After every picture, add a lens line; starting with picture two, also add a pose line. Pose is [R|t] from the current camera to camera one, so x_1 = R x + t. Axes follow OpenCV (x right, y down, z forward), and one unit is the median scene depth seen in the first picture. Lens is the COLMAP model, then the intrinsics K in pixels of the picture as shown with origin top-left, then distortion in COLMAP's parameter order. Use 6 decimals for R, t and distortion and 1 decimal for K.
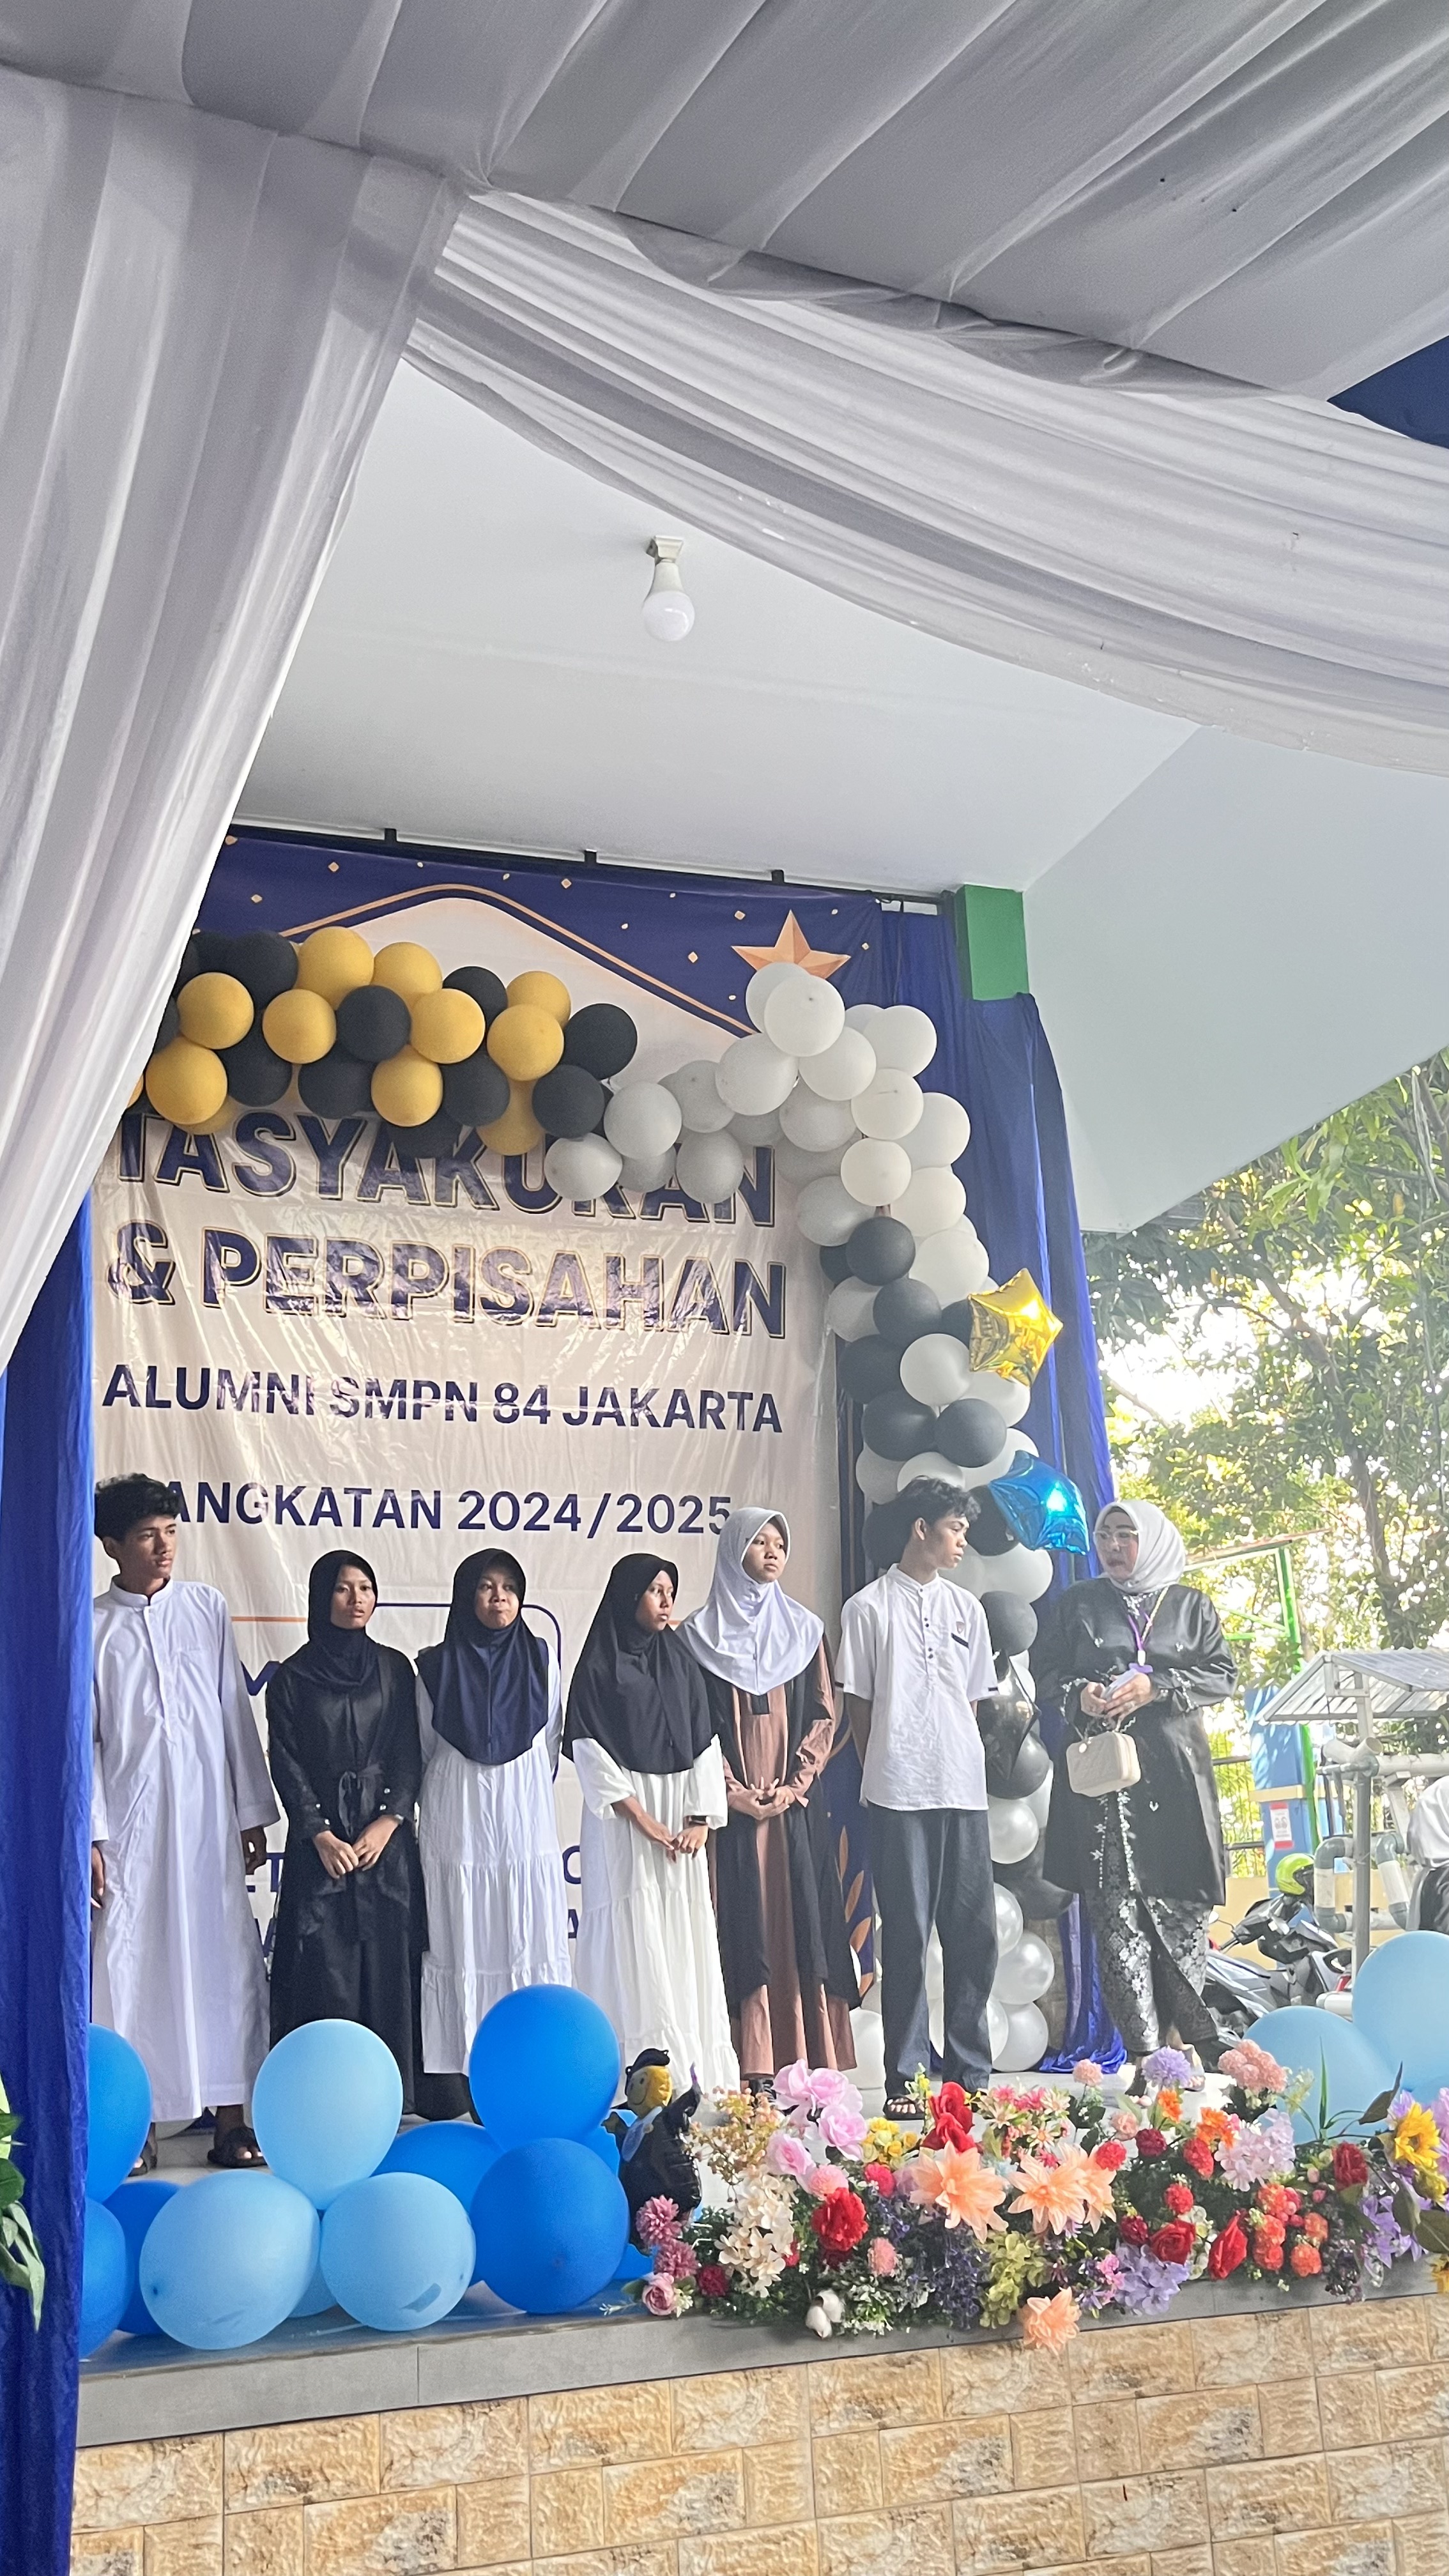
lens RADIAL K [[2304.4, 0, 728.7], [0, 2304.4, 1329.2], [0, 0, 1]] dist [0.009983, 0.032548]
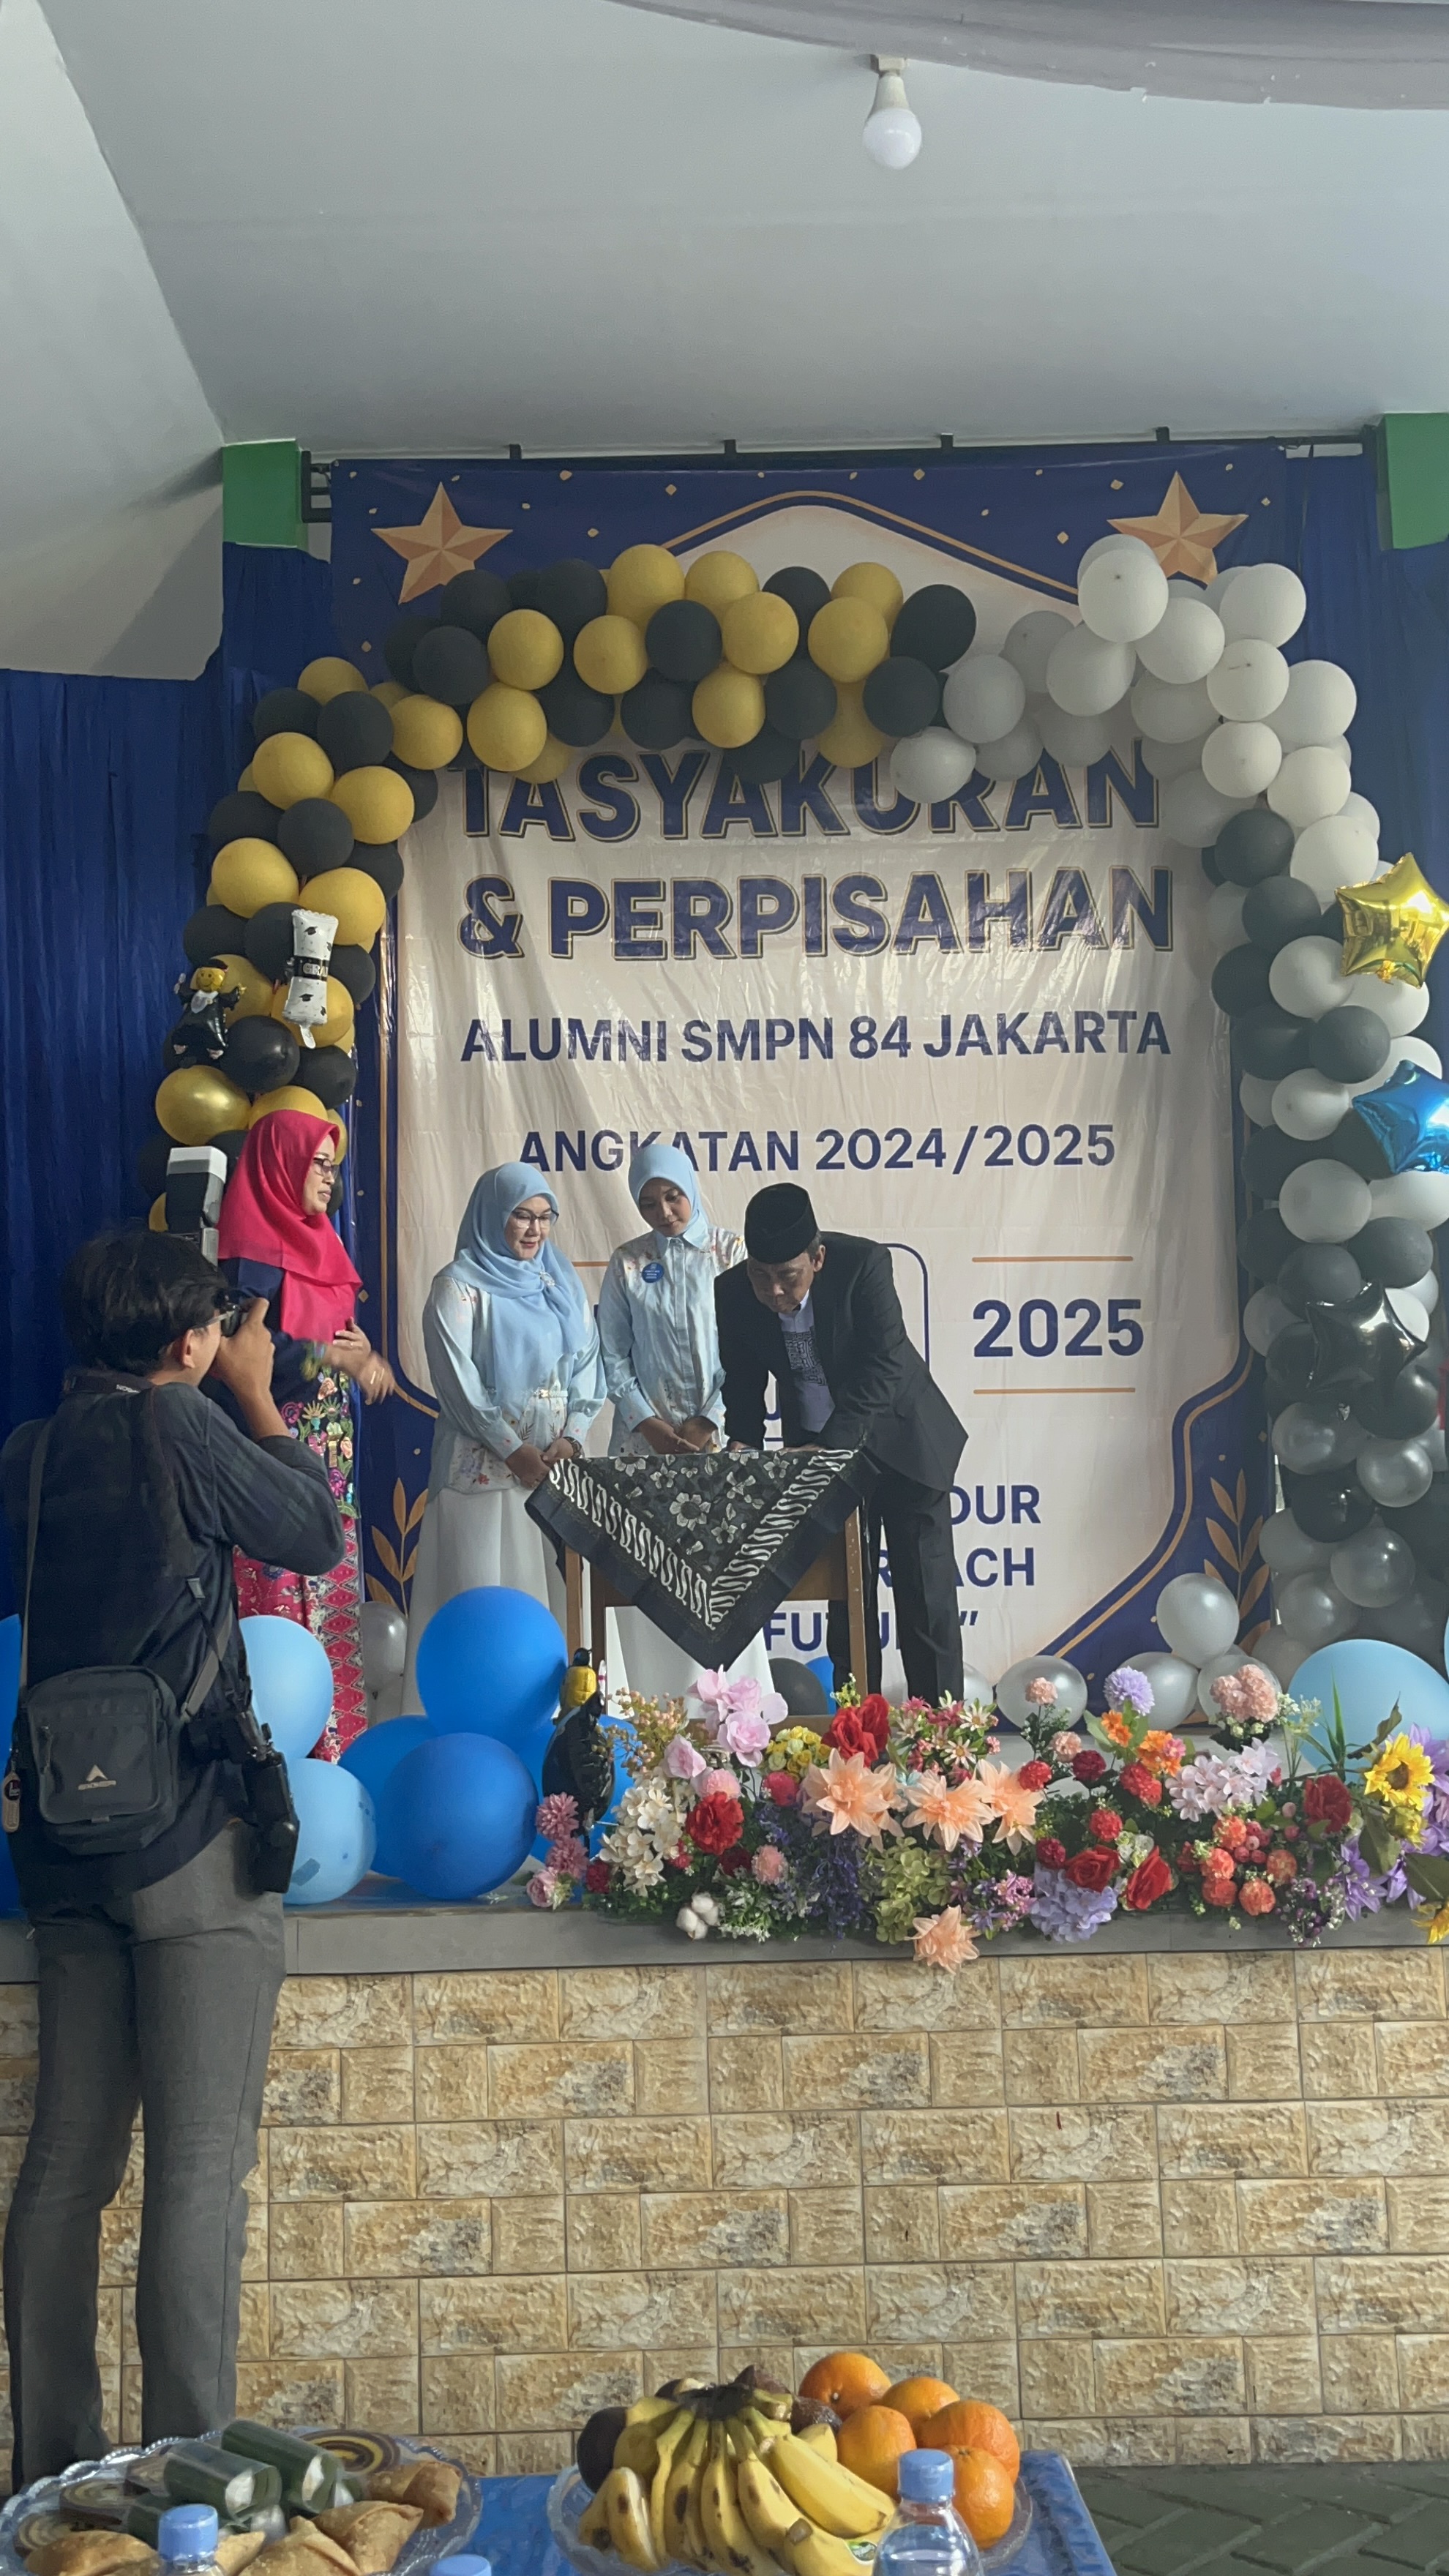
lens RADIAL K [[2307.8, 0, 713.7], [0, 2307.8, 1338.6], [0, 0, 1]] dist [0.021859, 0.005795]
pose [[0.948389, -0.015467, -0.316731, 0.344671], [0.060138, 0.989457, 0.131752, 0.056329], [0.311354, -0.143999, 0.939321, 0.120454]]
